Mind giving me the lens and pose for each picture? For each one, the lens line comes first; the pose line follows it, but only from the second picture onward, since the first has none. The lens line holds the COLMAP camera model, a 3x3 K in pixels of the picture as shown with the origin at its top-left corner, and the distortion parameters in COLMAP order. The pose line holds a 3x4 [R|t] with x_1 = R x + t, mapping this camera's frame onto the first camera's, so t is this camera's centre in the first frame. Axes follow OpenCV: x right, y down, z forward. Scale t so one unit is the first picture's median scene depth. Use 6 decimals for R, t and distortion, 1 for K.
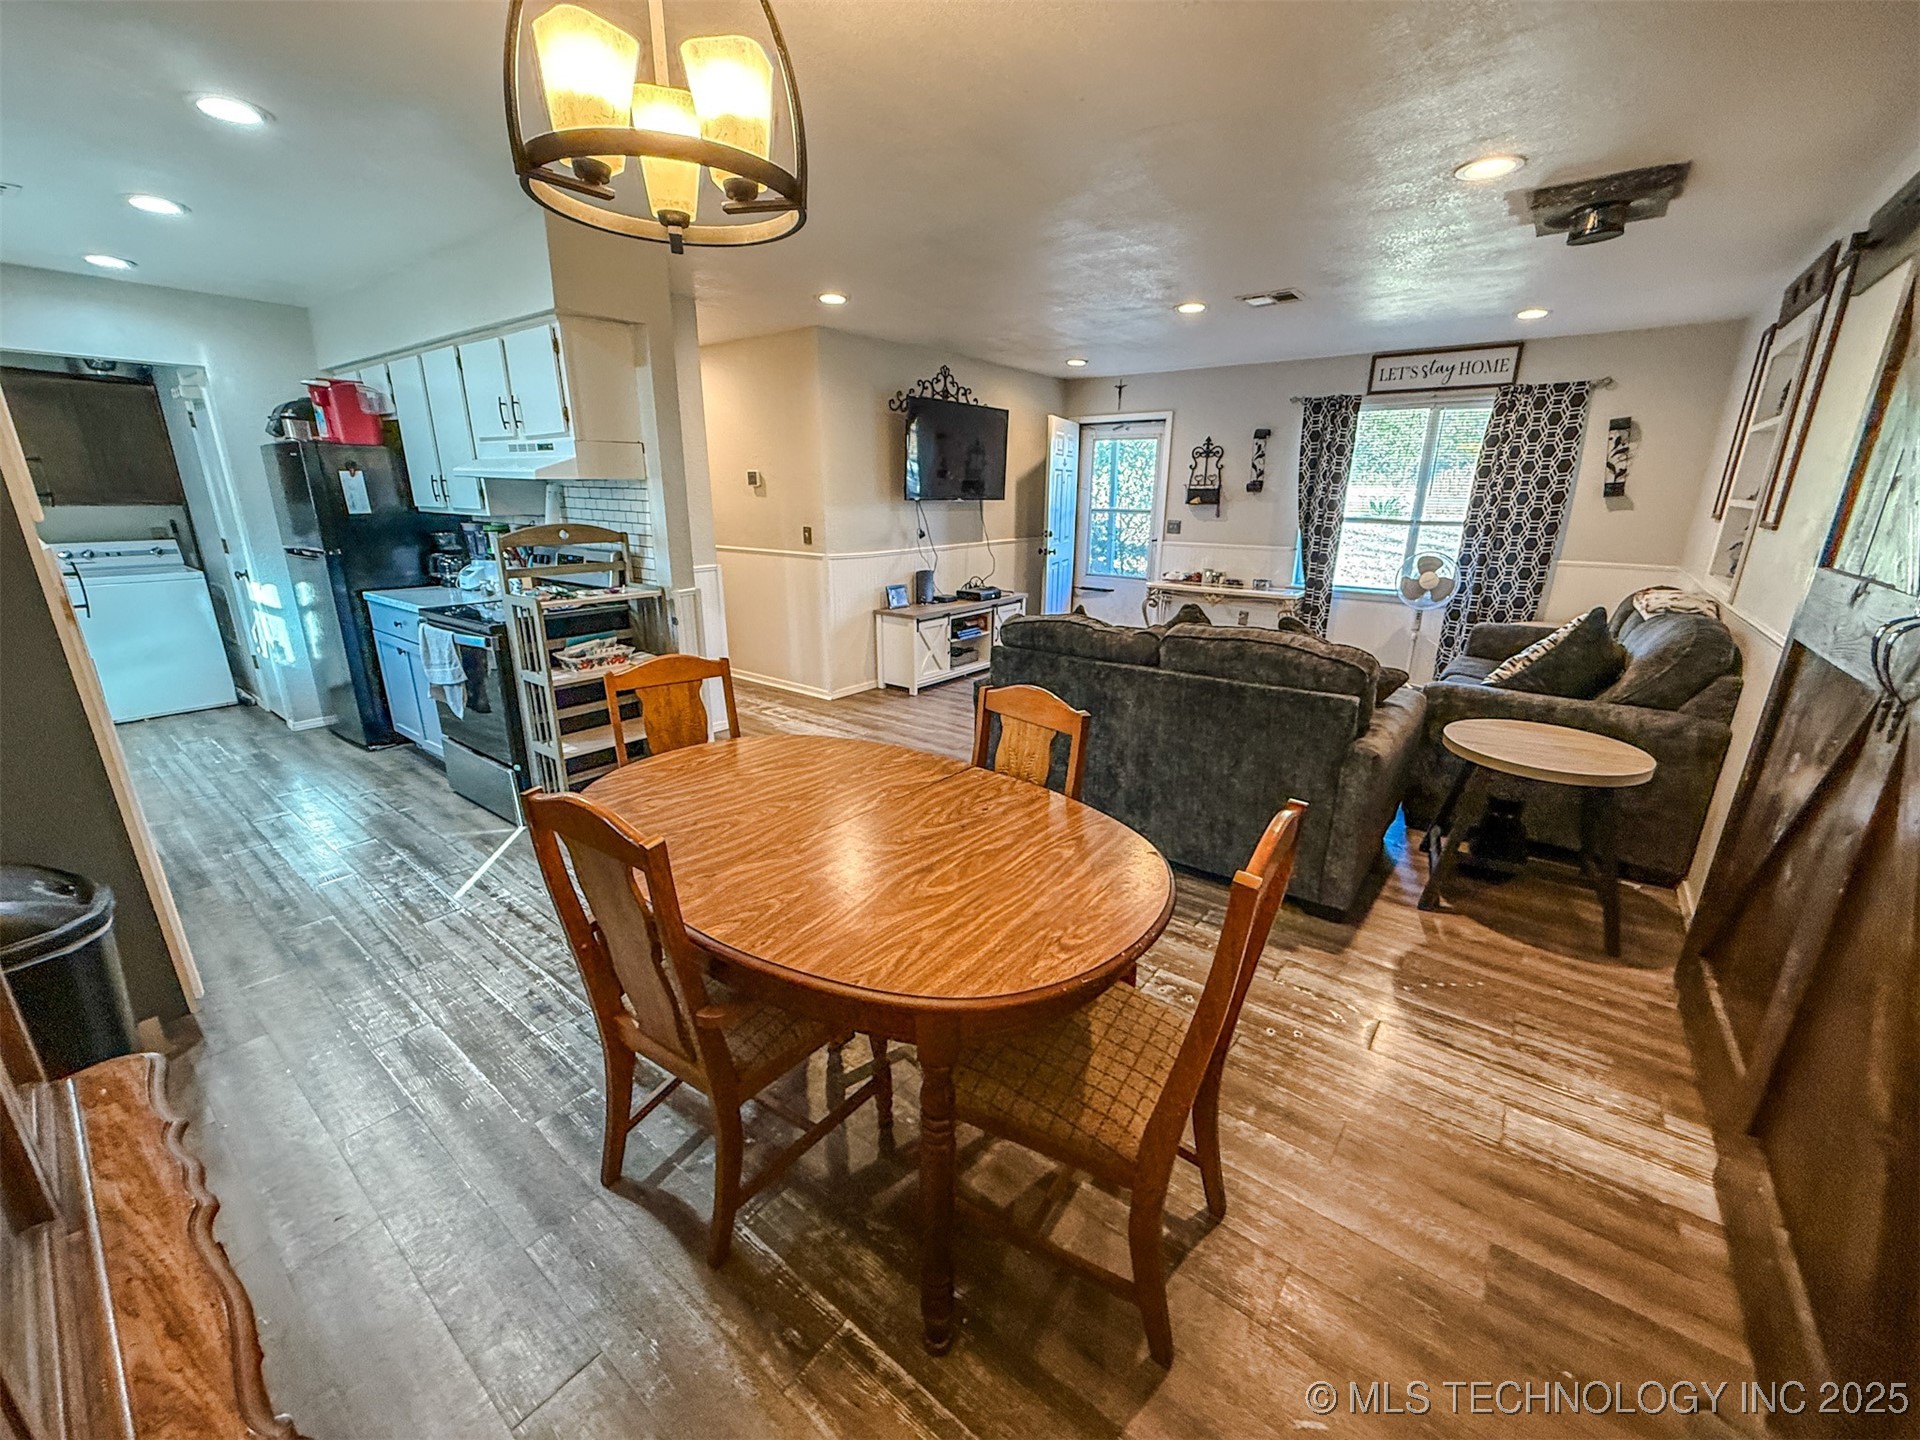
lens RADIAL K [[768.6, 0, 960.0], [0, 768.6, 720.0], [0, 0, 1]] dist [-0.000483, 0.000221]
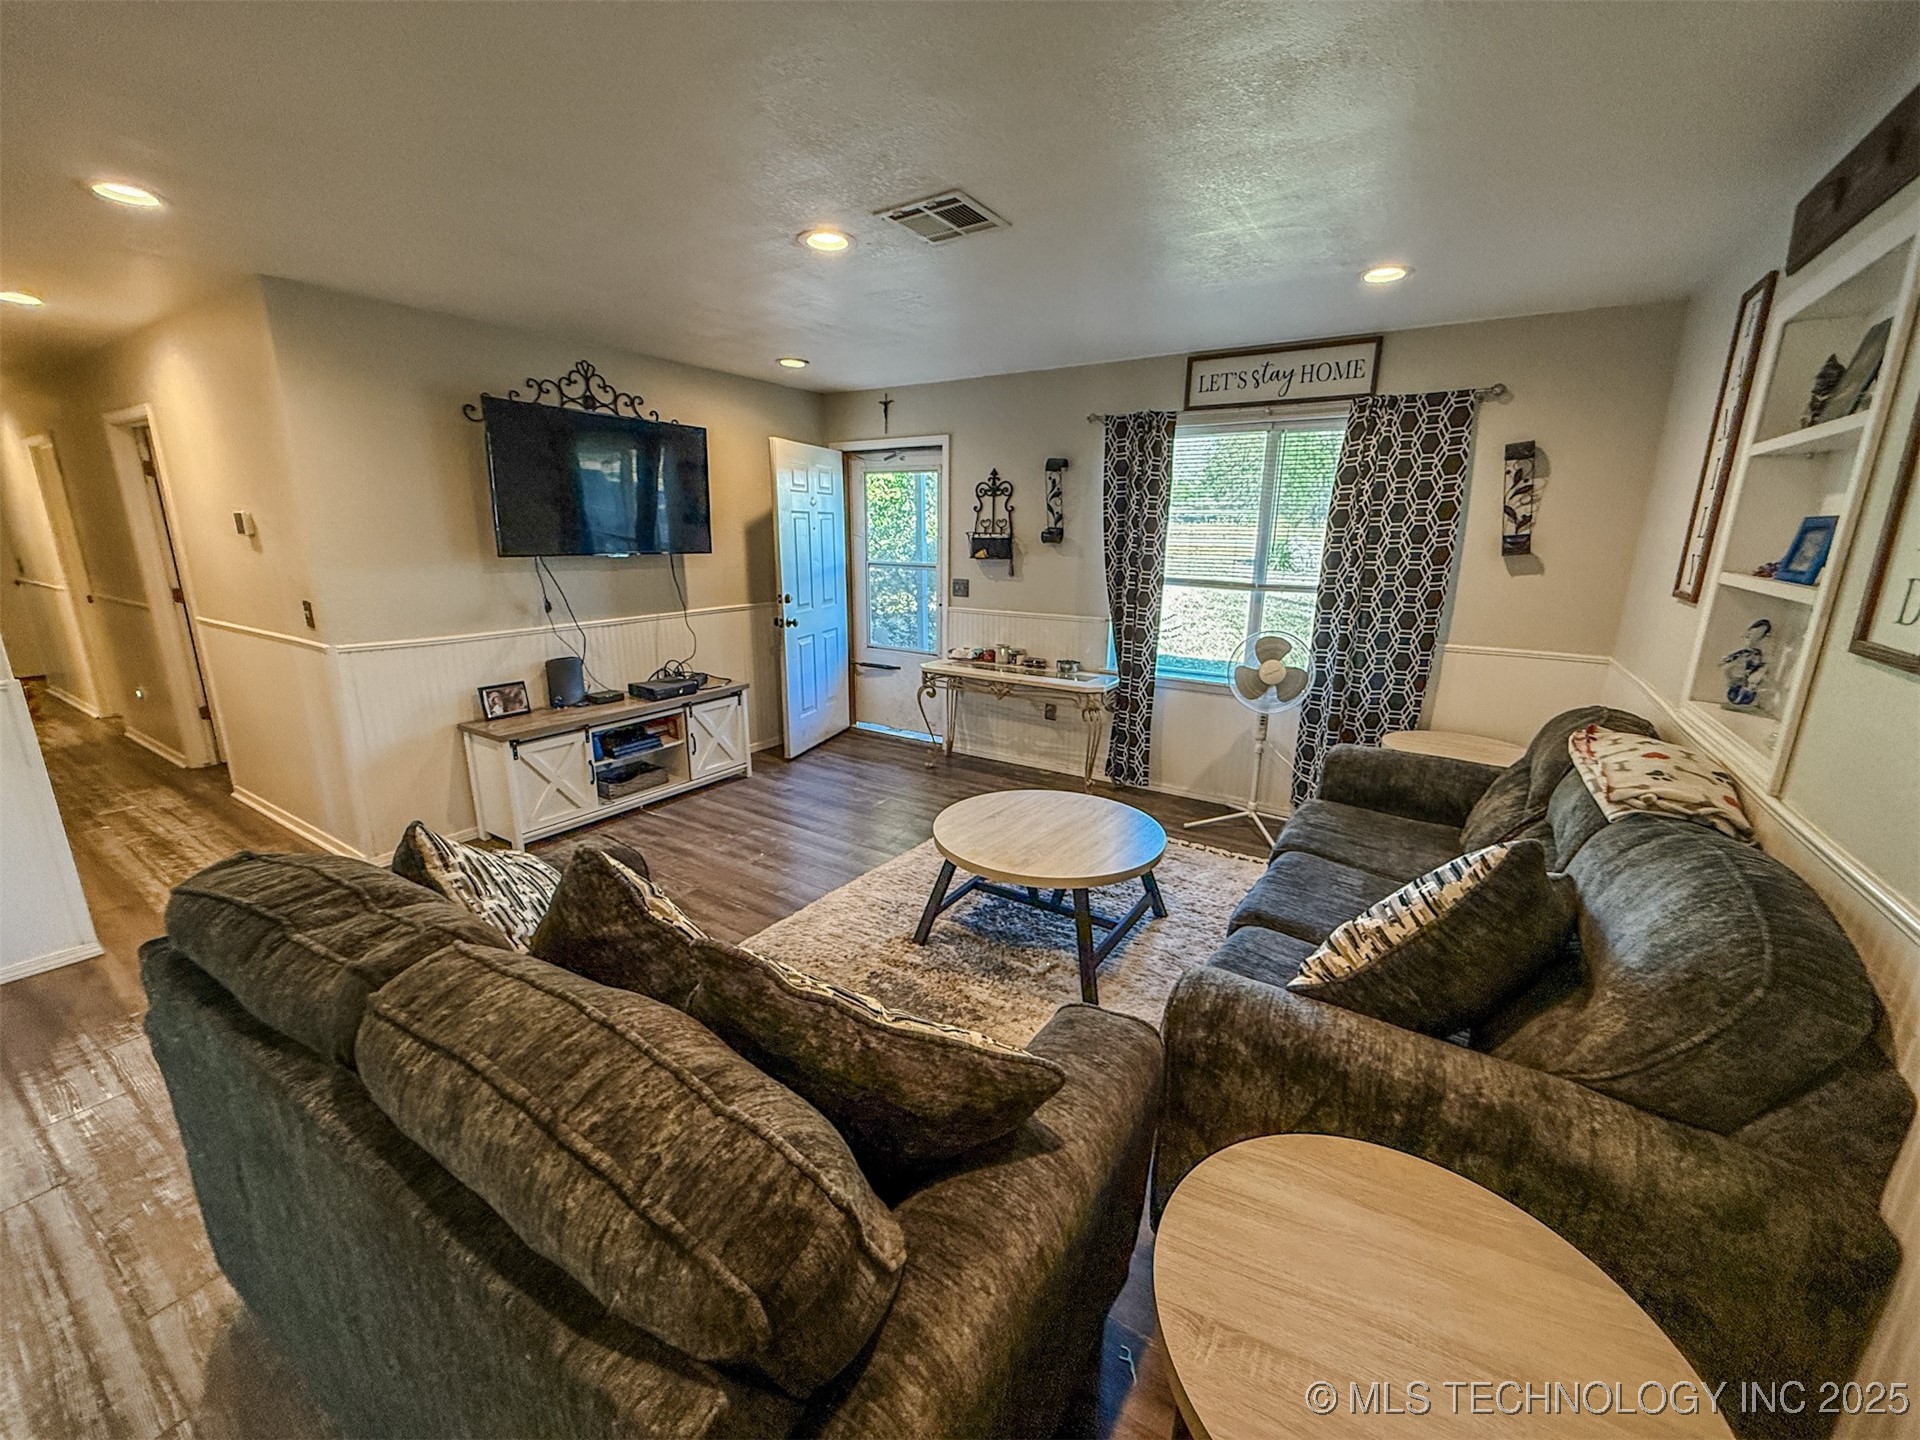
lens RADIAL K [[780.0, 0, 951.8], [0, 780.0, 724.2], [0, 0, 1]] dist [-0.002337, -0.000006]
pose [[0.996286, -0.018019, 0.084197, 0.245352], [0.021859, 0.998752, -0.044915, -0.102607], [-0.083282, 0.046589, 0.995436, 0.304461]]
